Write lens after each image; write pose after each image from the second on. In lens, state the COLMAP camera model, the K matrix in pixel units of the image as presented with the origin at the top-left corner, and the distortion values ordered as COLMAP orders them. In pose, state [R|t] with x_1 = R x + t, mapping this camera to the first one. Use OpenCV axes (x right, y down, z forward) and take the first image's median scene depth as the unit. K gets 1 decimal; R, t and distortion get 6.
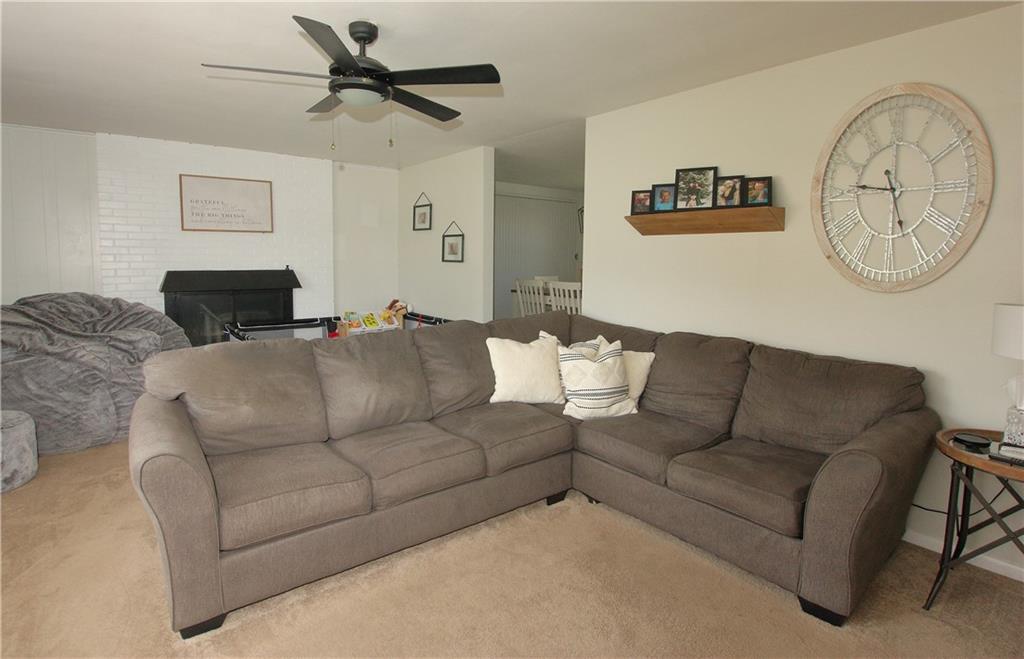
lens RADIAL K [[509.6, 0, 512.2], [0, 509.6, 325.5], [0, 0, 1]] dist [-0.020352, 0.001023]
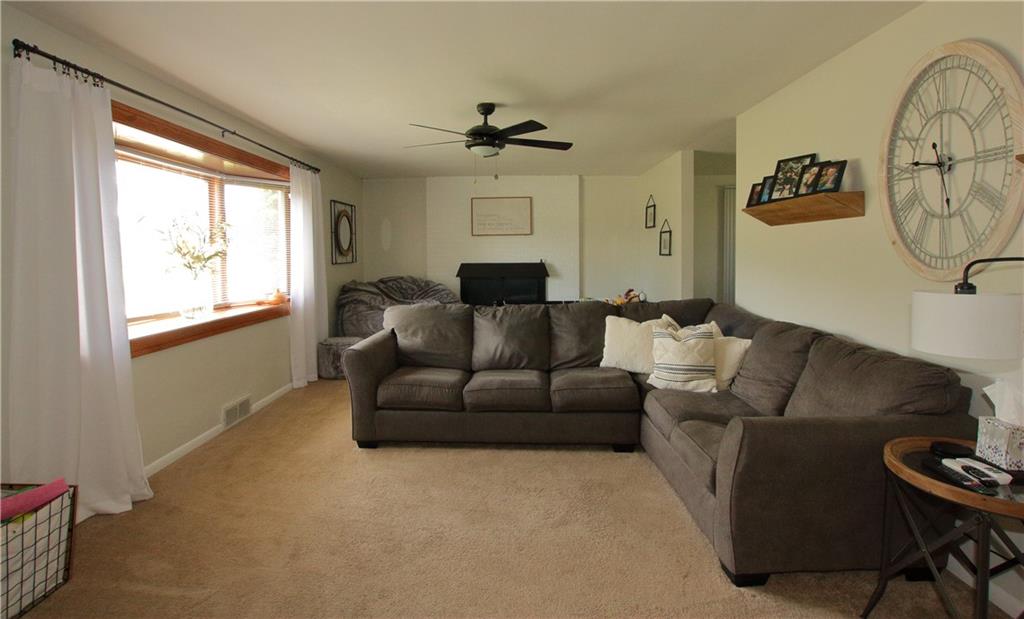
lens RADIAL K [[492.9, 0, 511.3], [0, 492.9, 306.4], [0, 0, 1]] dist [-0.000533, -0.001008]
pose [[0.786488, 0.050554, -0.615533, 0.533809], [-0.066769, 0.997763, -0.003366, 0.022664], [0.613985, 0.043746, 0.788104, -0.094179]]
